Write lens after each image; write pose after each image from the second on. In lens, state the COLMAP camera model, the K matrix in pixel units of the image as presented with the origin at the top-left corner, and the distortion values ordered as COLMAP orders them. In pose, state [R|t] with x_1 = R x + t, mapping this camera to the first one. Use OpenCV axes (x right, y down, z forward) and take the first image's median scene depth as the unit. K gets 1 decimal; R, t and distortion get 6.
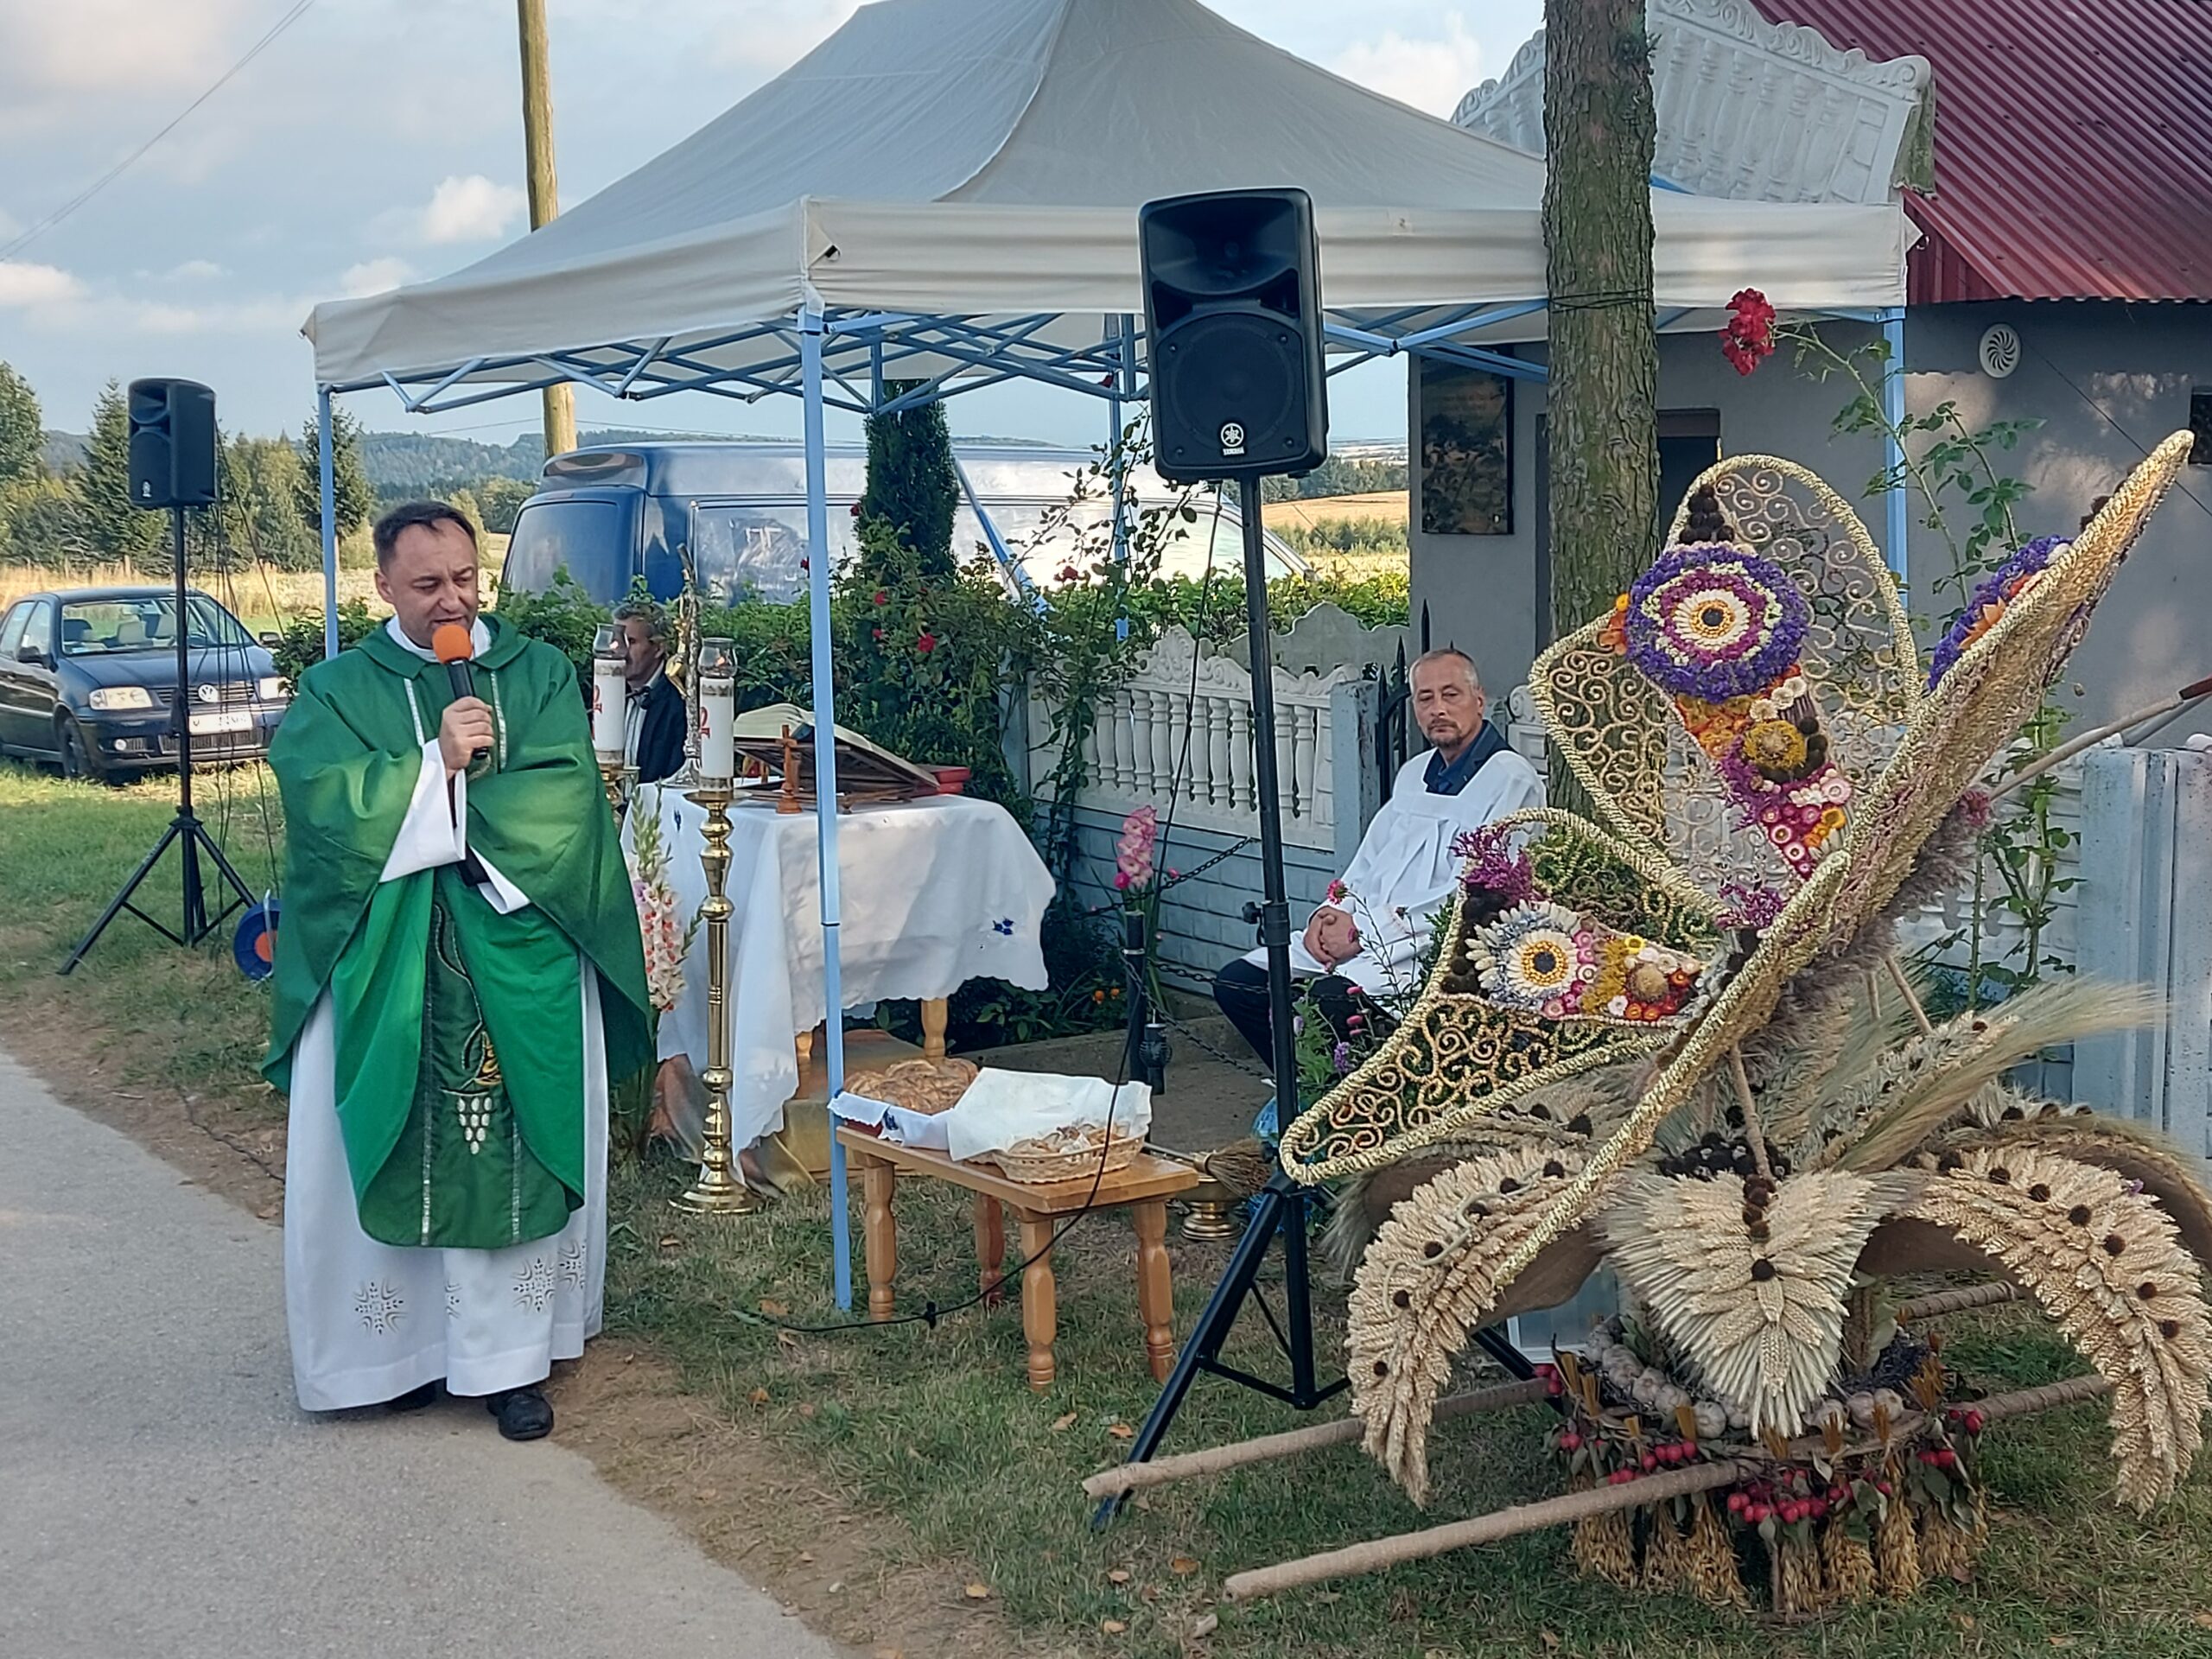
lens RADIAL K [[3153.6, 0, 1118.7], [0, 3153.6, 875.7], [0, 0, 1]] dist [0.126191, 0.000000]
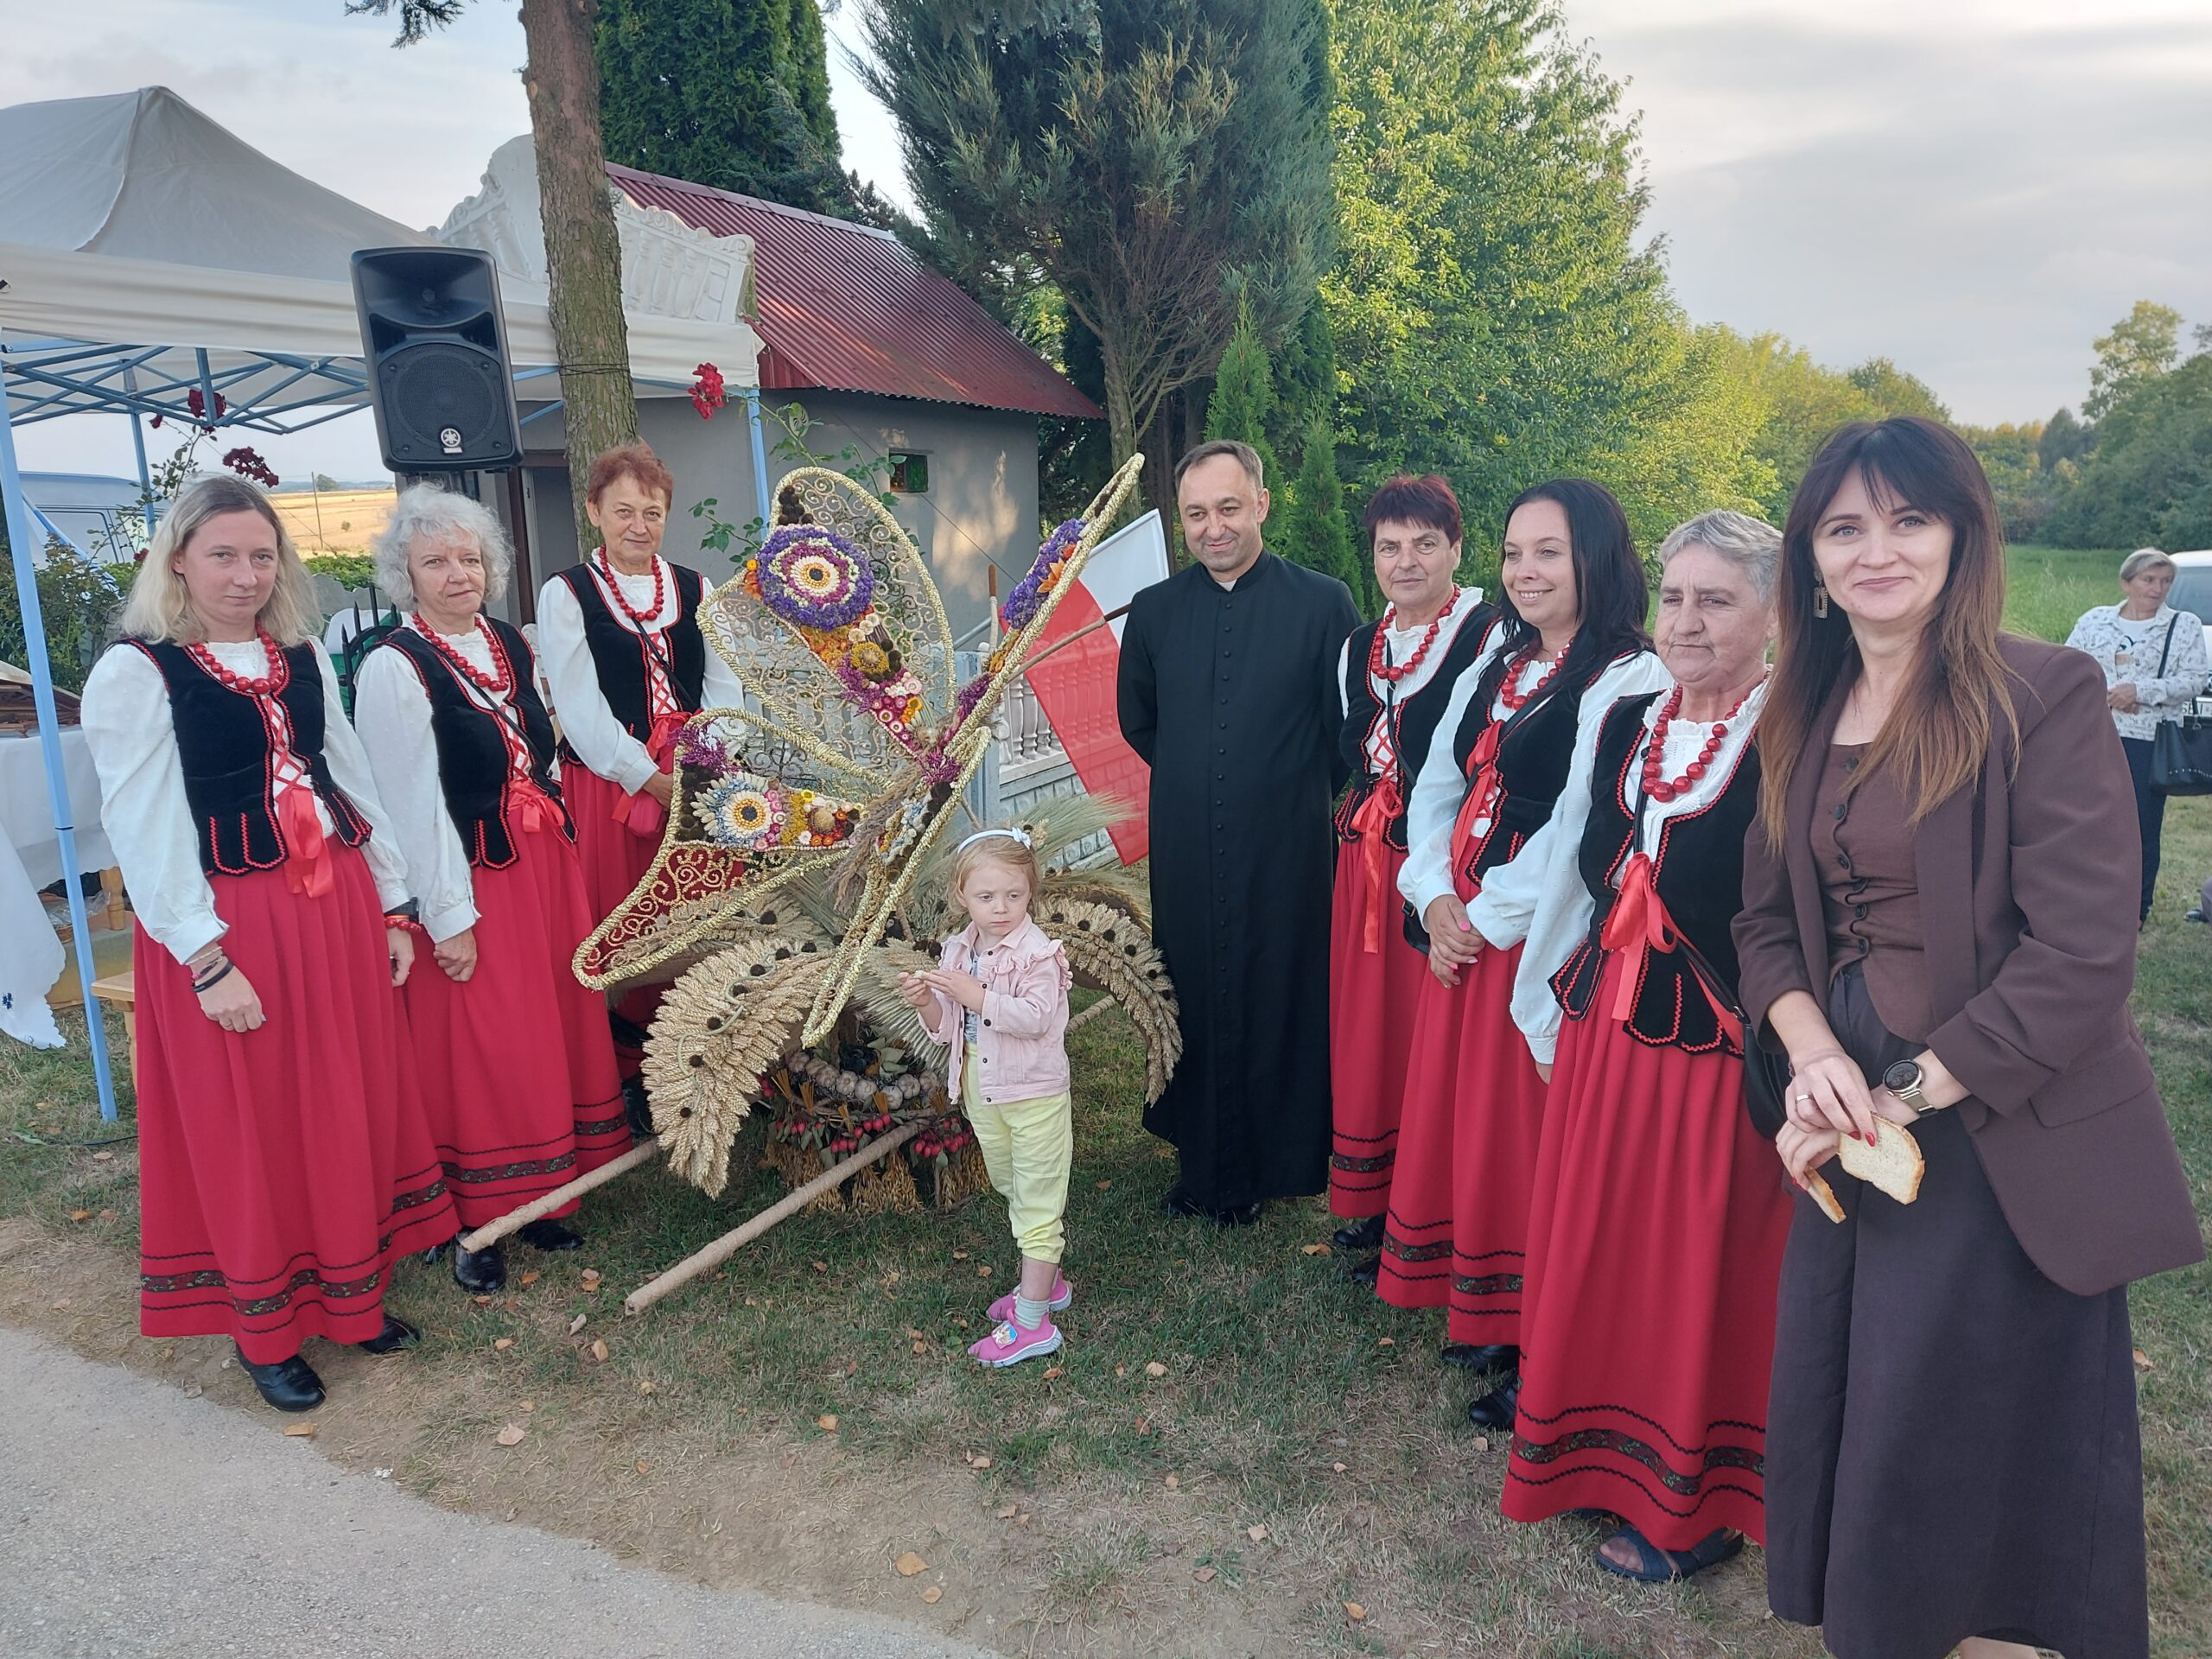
lens RADIAL K [[1571.8, 0, 1116.8], [0, 1571.8, 846.7], [0, 0, 1]] dist [0.091825, -0.091876]
pose [[0.825849, -0.111017, 0.552855, -0.123910], [0.064279, 0.992571, 0.103296, -0.020763], [-0.560216, -0.049769, 0.826850, 0.283033]]
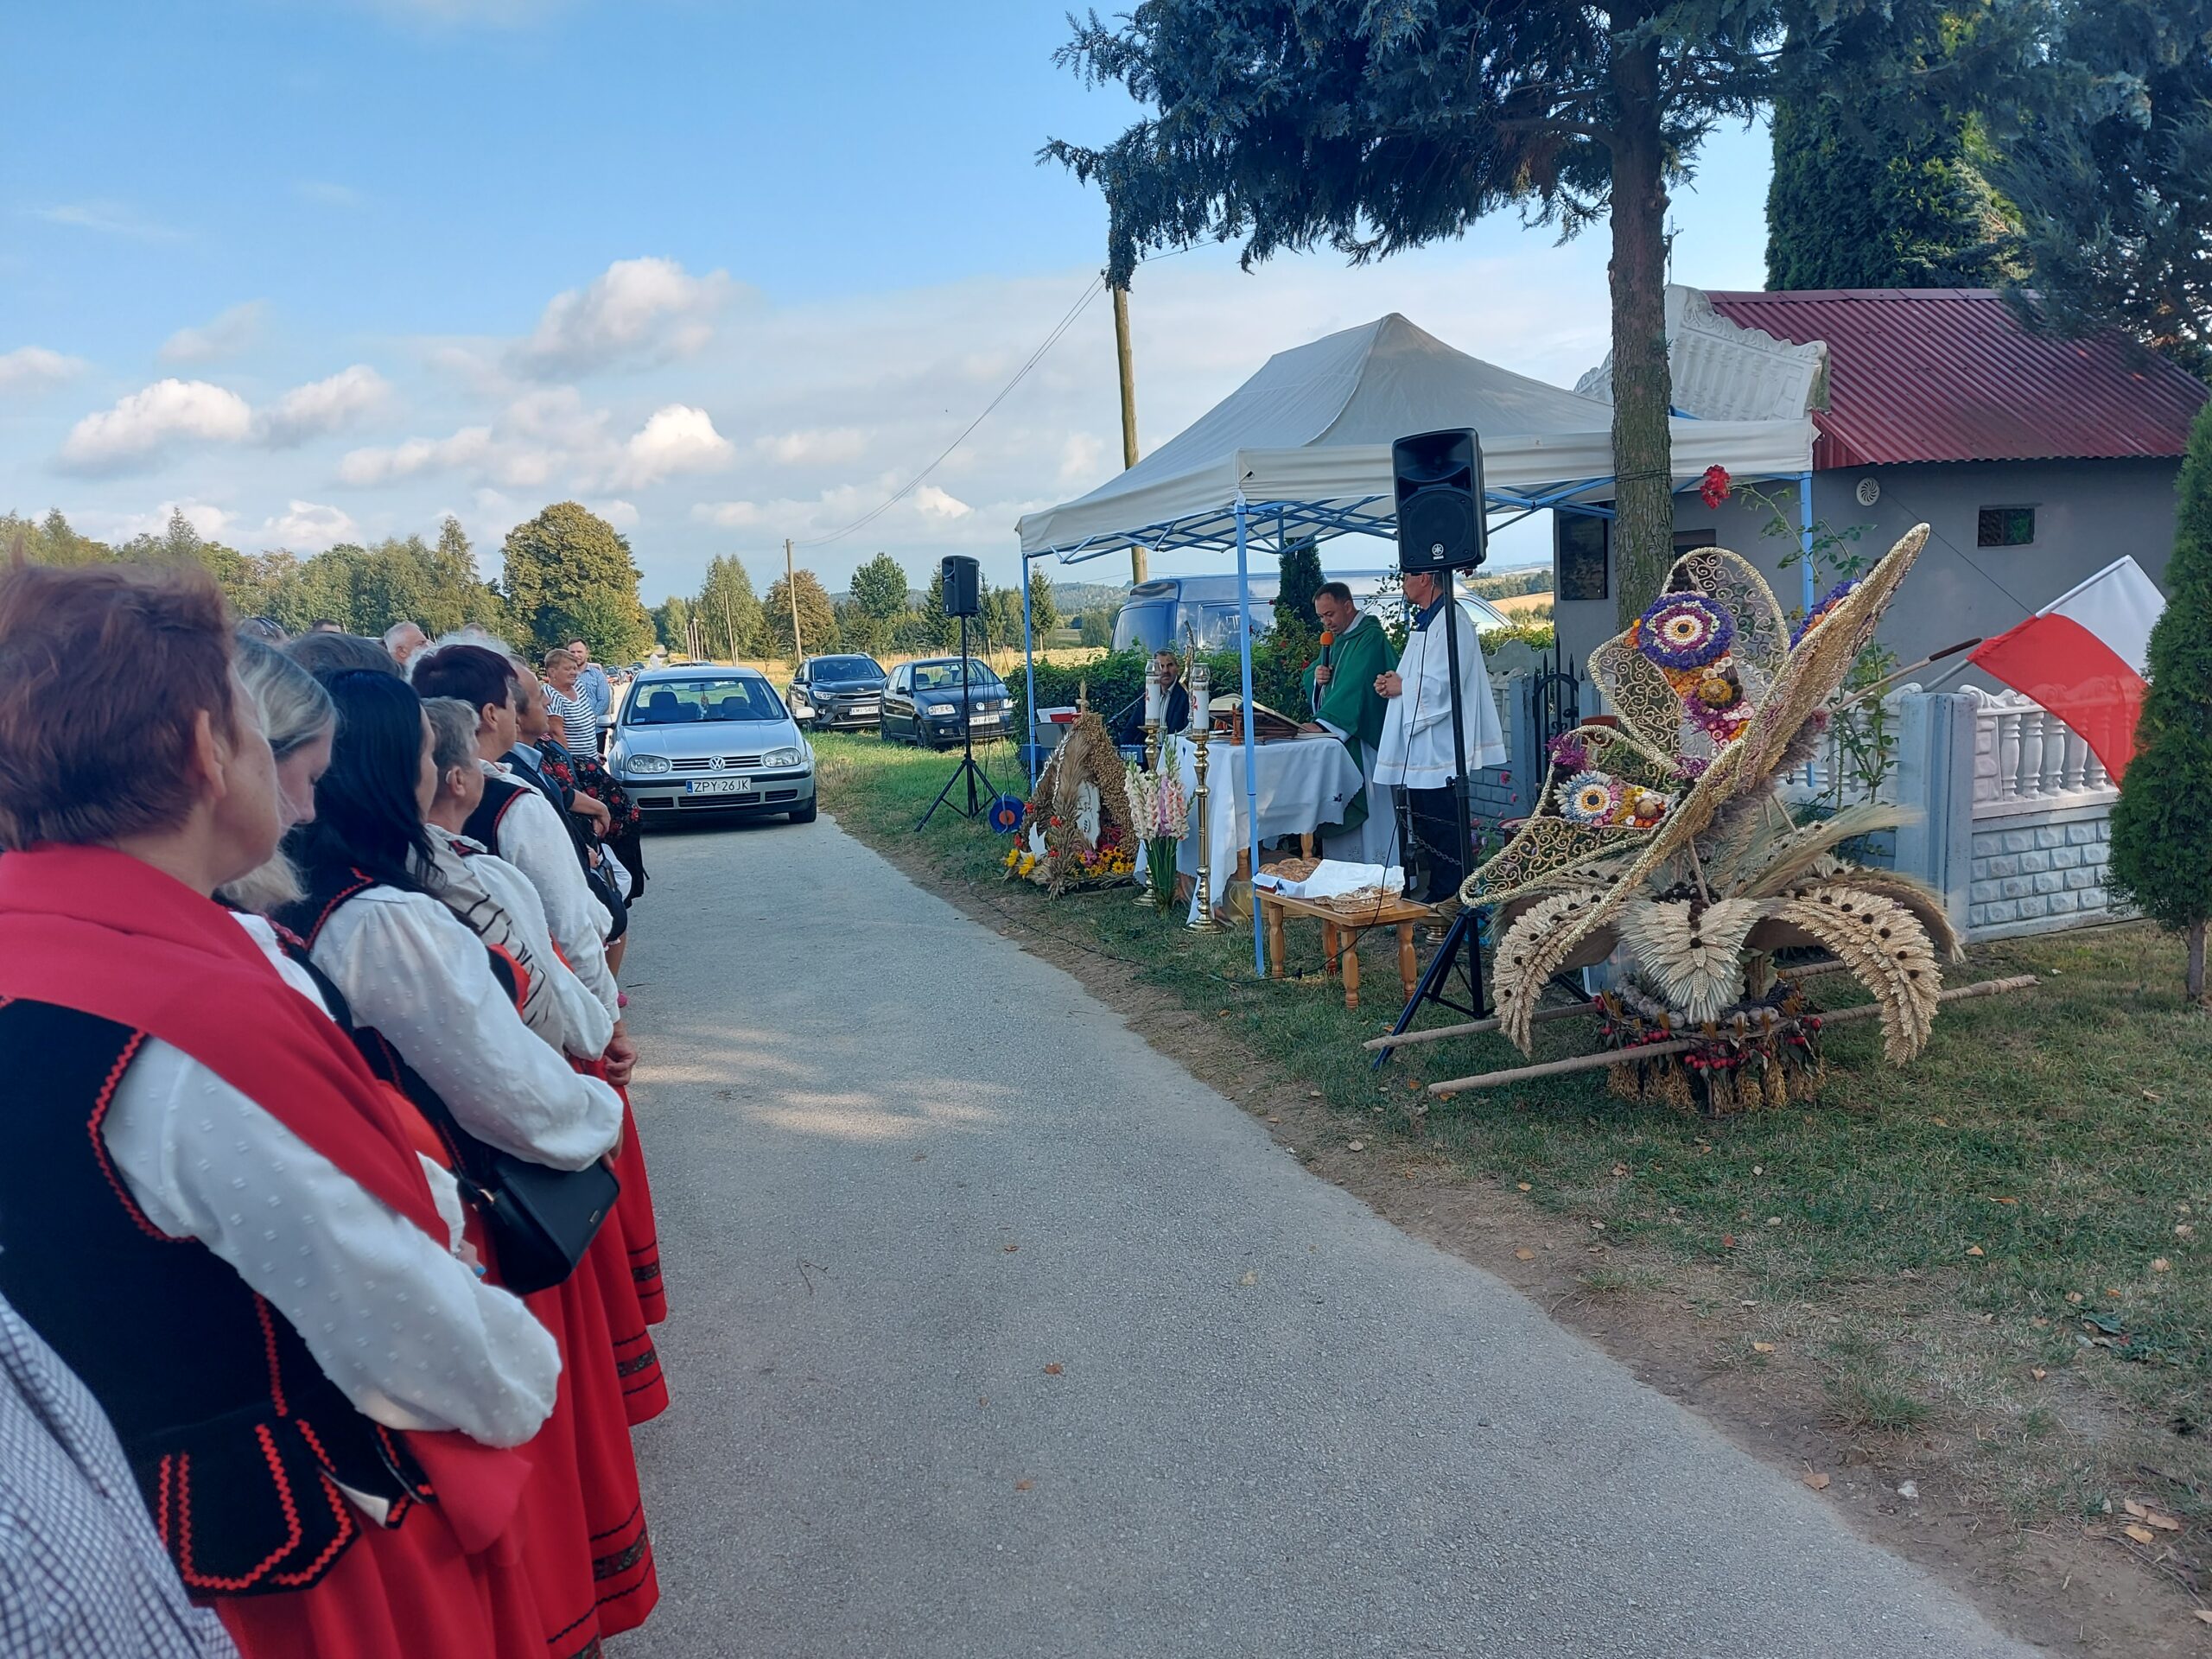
lens RADIAL K [[1571.8, 0, 1095.4], [0, 1571.8, 854.2], [0, 0, 1]] dist [0.091825, -0.091876]
pose [[0.978433, -0.005754, -0.206486, 0.029121], [0.013459, 0.999264, 0.035932, 0.020145], [0.206127, -0.037936, 0.977790, -0.070864]]
